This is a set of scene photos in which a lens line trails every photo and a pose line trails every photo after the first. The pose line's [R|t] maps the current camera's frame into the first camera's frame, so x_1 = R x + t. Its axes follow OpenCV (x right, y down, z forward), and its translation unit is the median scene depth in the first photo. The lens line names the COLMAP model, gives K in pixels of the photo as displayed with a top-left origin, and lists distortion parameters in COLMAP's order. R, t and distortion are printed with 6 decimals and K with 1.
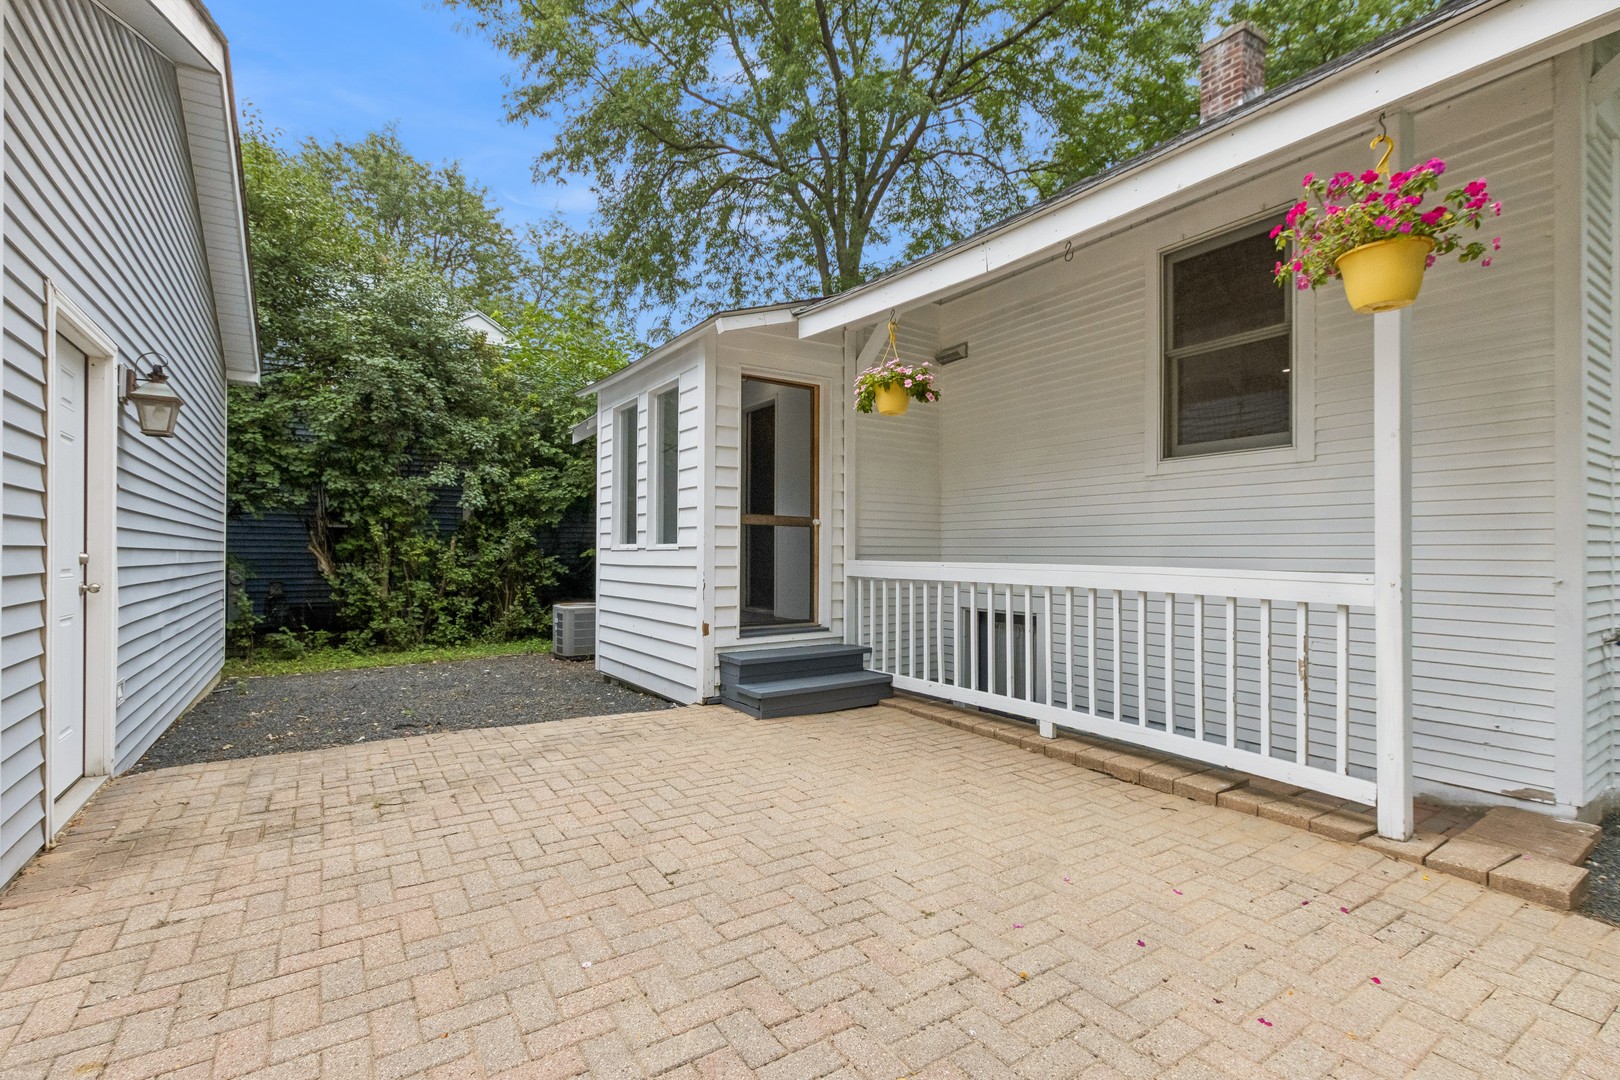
lens RADIAL K [[738.7, 0, 813.0], [0, 738.7, 541.1], [0, 0, 1]] dist [0.002149, 0.000115]
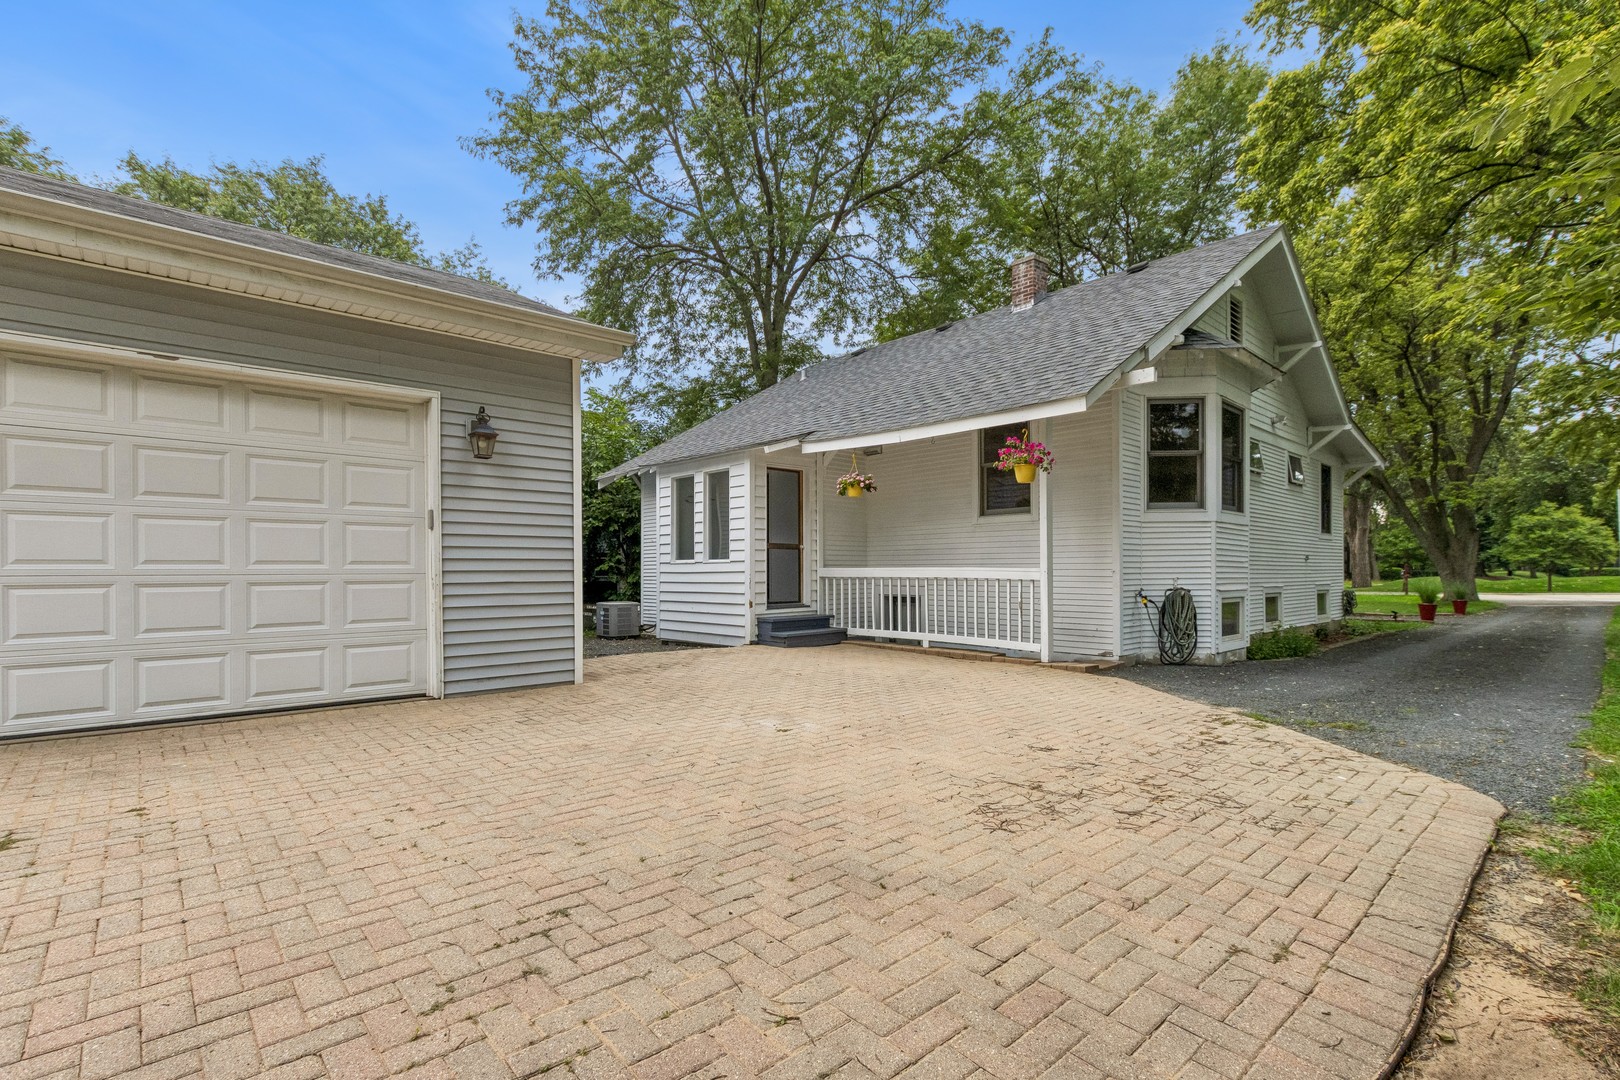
lens RADIAL K [[739.1, 0, 807.0], [0, 739.1, 556.7], [0, 0, 1]] dist [0.001545, -0.000410]
pose [[0.989457, -0.005947, 0.144702, -0.234898], [0.006066, 0.999982, -0.000381, -0.000978], [-0.144697, 0.001254, 0.989475, -0.754719]]
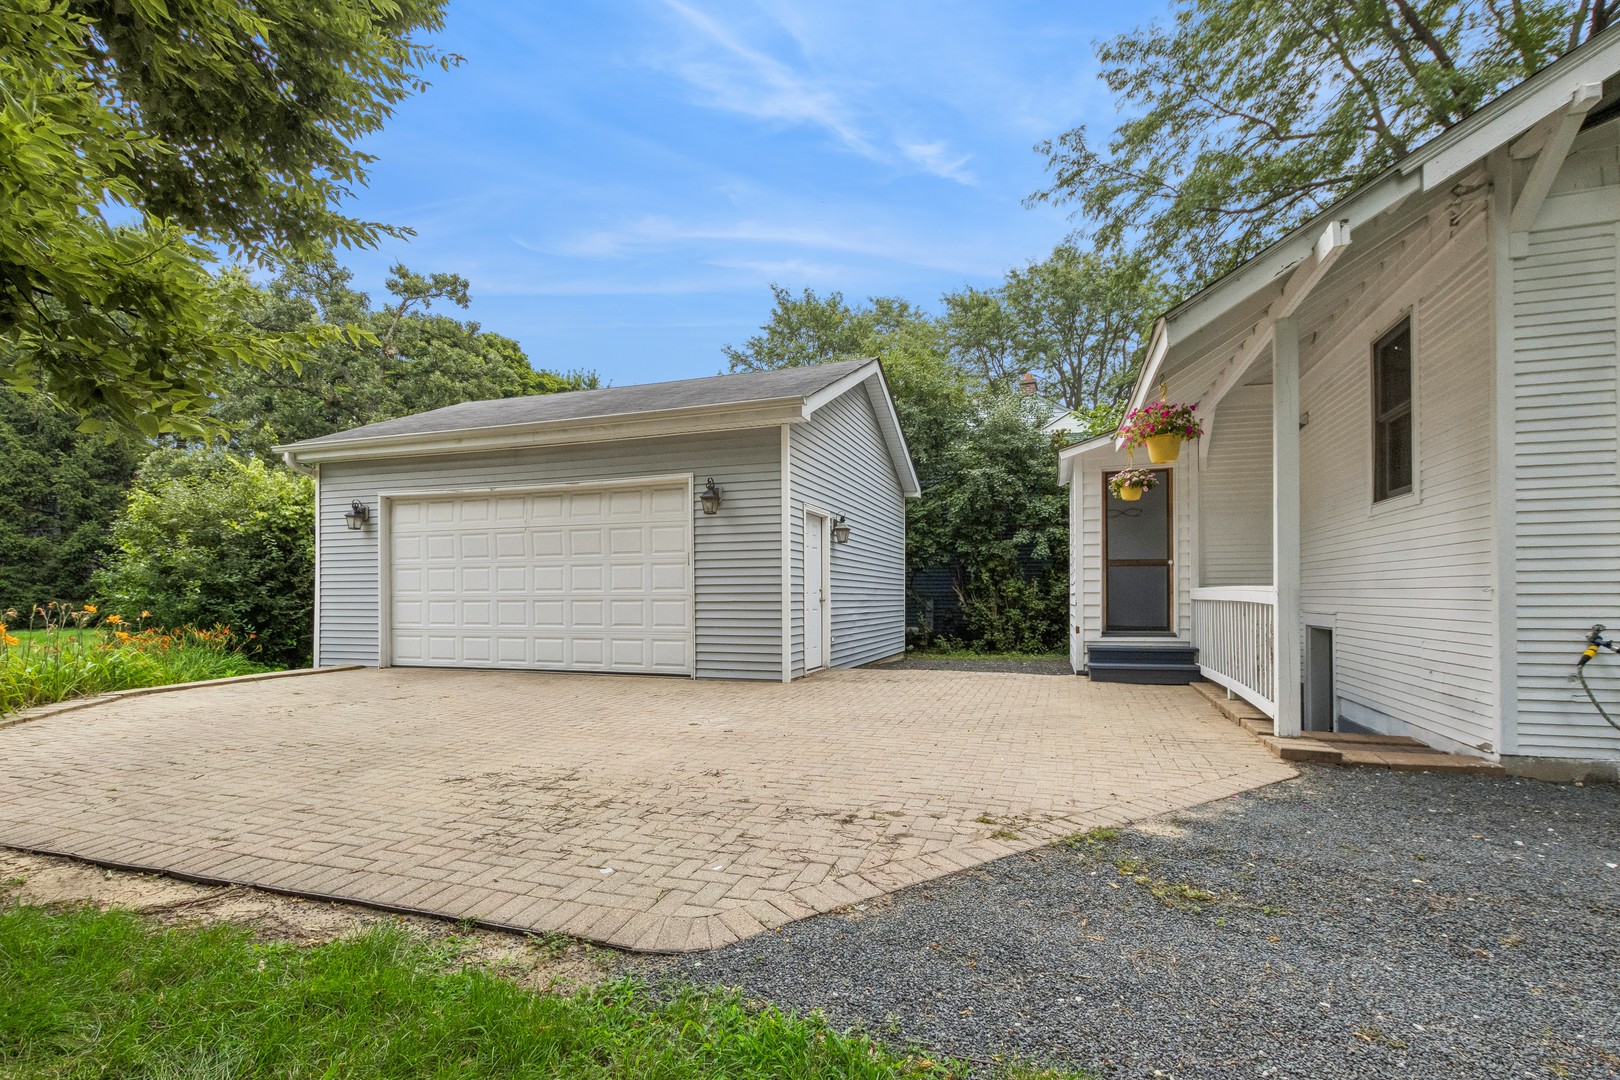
lens RADIAL K [[742.1, 0, 807.9], [0, 742.1, 589.5], [0, 0, 1]] dist [0.000438, -0.000052]
pose [[0.616312, -0.015058, -0.787358, 0.688912], [0.021673, 0.999763, -0.002156, 0.014677], [0.787203, -0.015736, 0.616493, -0.448367]]
